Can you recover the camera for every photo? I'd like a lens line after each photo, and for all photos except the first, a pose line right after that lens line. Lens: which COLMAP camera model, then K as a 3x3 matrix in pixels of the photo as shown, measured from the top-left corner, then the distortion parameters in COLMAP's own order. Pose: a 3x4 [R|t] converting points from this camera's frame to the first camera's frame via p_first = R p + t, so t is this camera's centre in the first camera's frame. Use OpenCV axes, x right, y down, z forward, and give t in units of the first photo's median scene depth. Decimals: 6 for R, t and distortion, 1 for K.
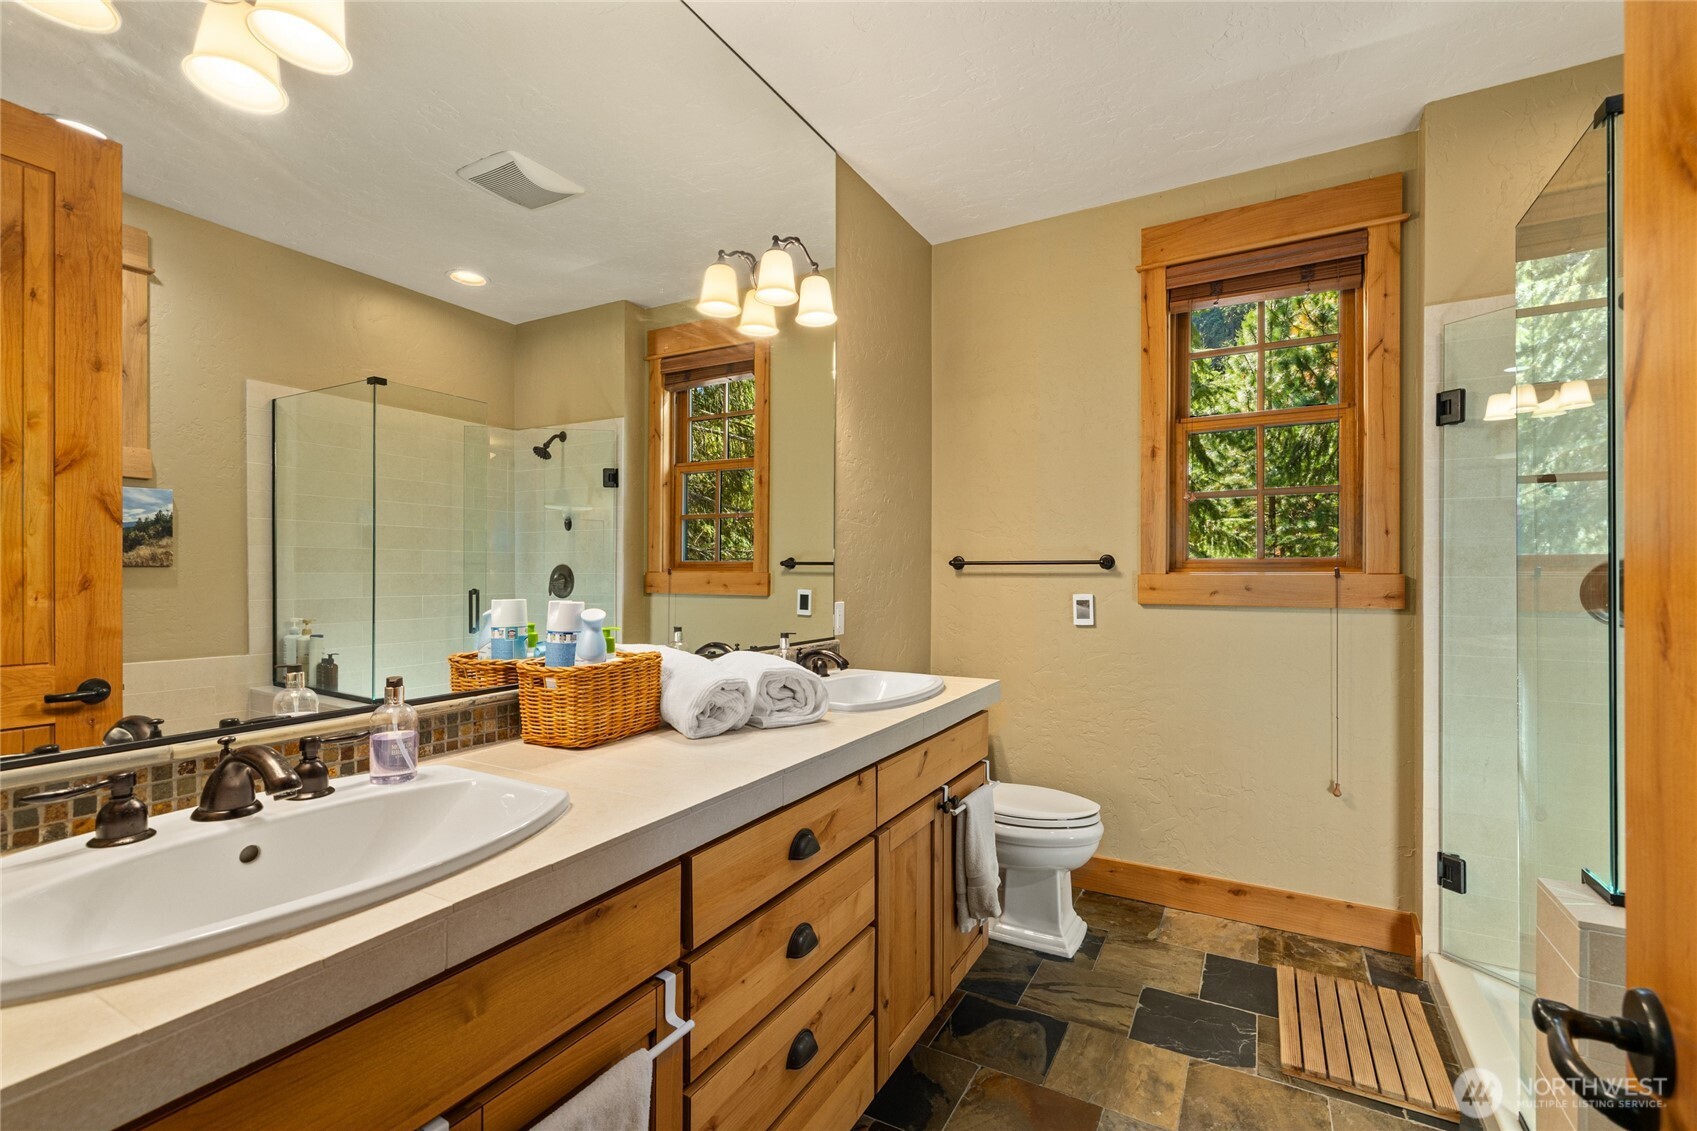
lens RADIAL K [[740.2, 0, 847.9], [0, 740.2, 571.7], [0, 0, 1]] dist [0.001489, 0.000058]
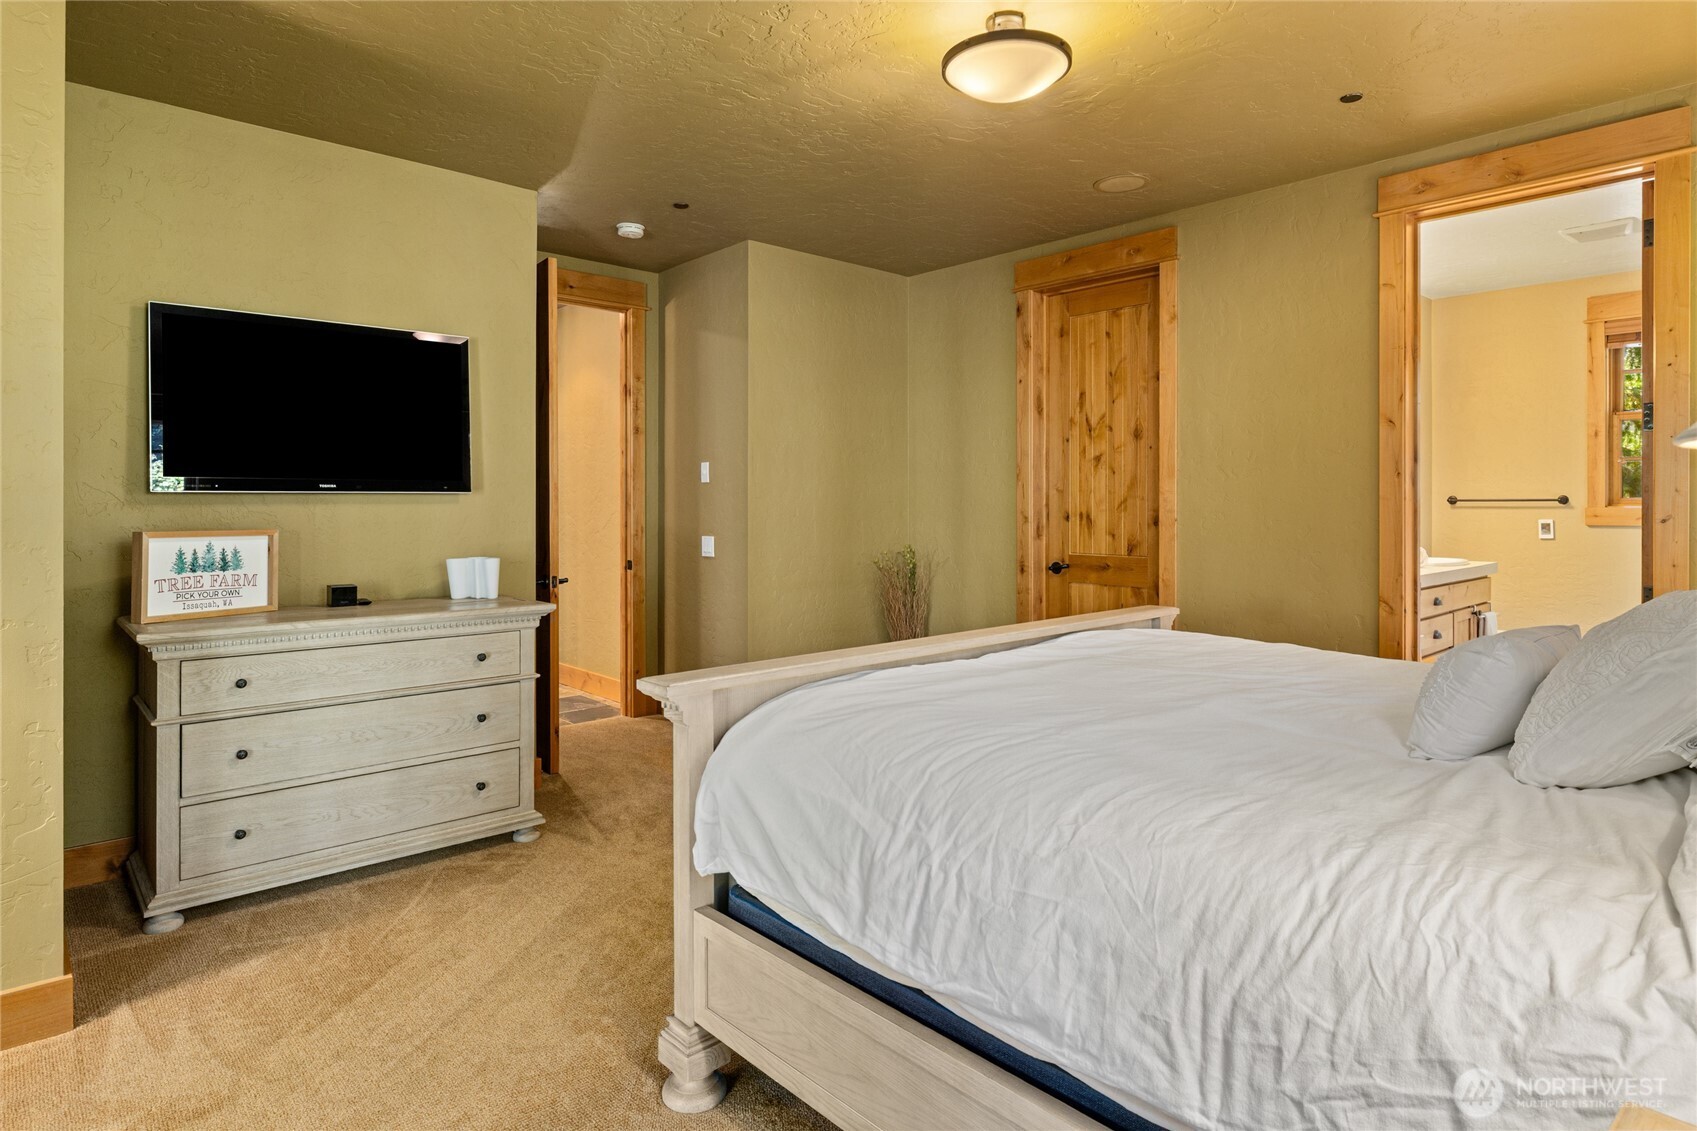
lens RADIAL K [[941.8, 0, 861.4], [0, 941.8, 511.9], [0, 0, 1]] dist [-0.005234, -0.000513]
pose [[0.951069, -0.003758, -0.308956, -0.497281], [0.007314, 0.999920, 0.010353, -0.019759], [0.308892, -0.012106, 0.951020, -1.492304]]
